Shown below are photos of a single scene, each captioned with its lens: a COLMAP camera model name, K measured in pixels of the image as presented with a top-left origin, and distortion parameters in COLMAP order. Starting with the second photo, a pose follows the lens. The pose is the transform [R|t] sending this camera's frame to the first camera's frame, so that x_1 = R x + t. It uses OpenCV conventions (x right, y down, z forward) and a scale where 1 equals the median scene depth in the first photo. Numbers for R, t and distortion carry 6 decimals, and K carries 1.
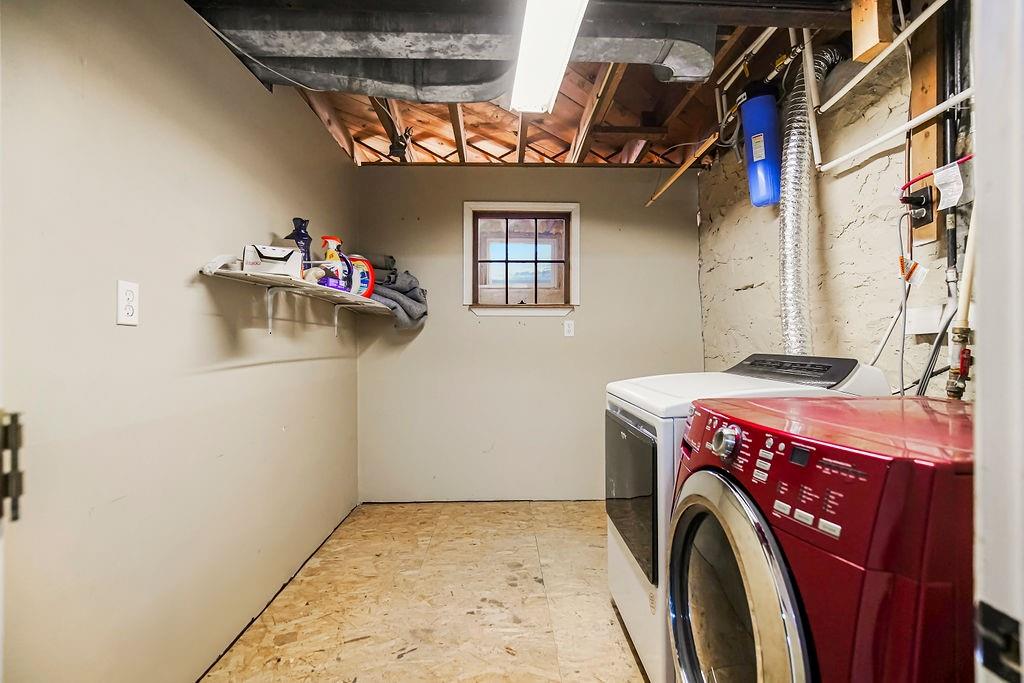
lens RADIAL K [[469.6, 0, 513.6], [0, 469.6, 340.1], [0, 0, 1]] dist [-0.023416, 0.009167]
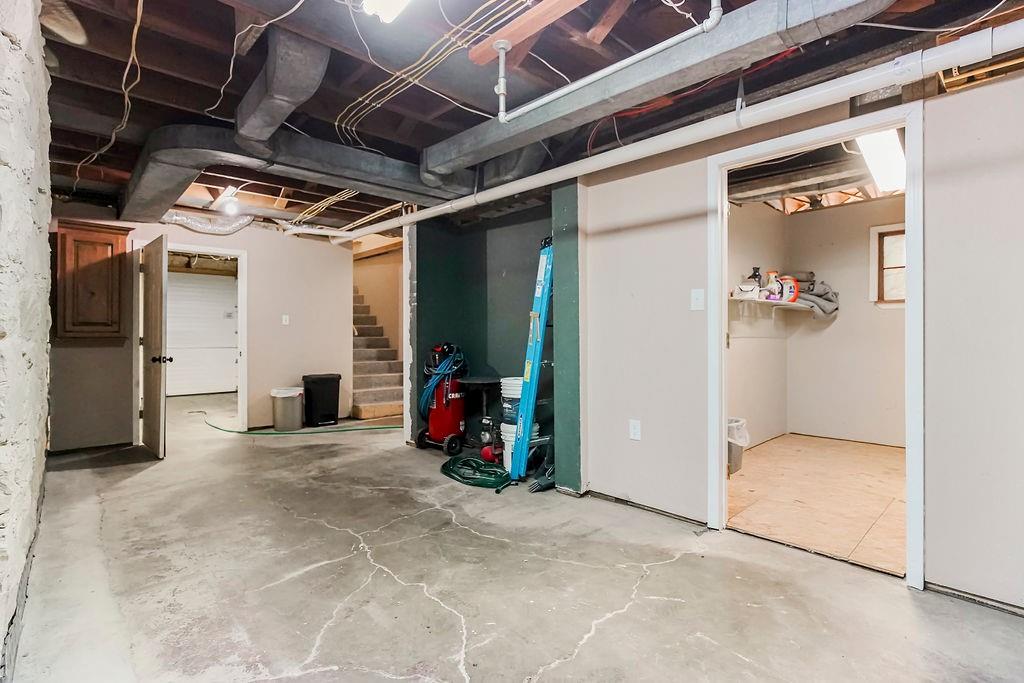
lens RADIAL K [[469.6, 0, 513.6], [0, 469.6, 340.1], [0, 0, 1]] dist [-0.023416, 0.009167]
pose [[0.651758, 0.011837, -0.758335, 0.307655], [0.004354, 0.999803, 0.019348, 0.011262], [0.758415, -0.015913, 0.651578, -0.865523]]
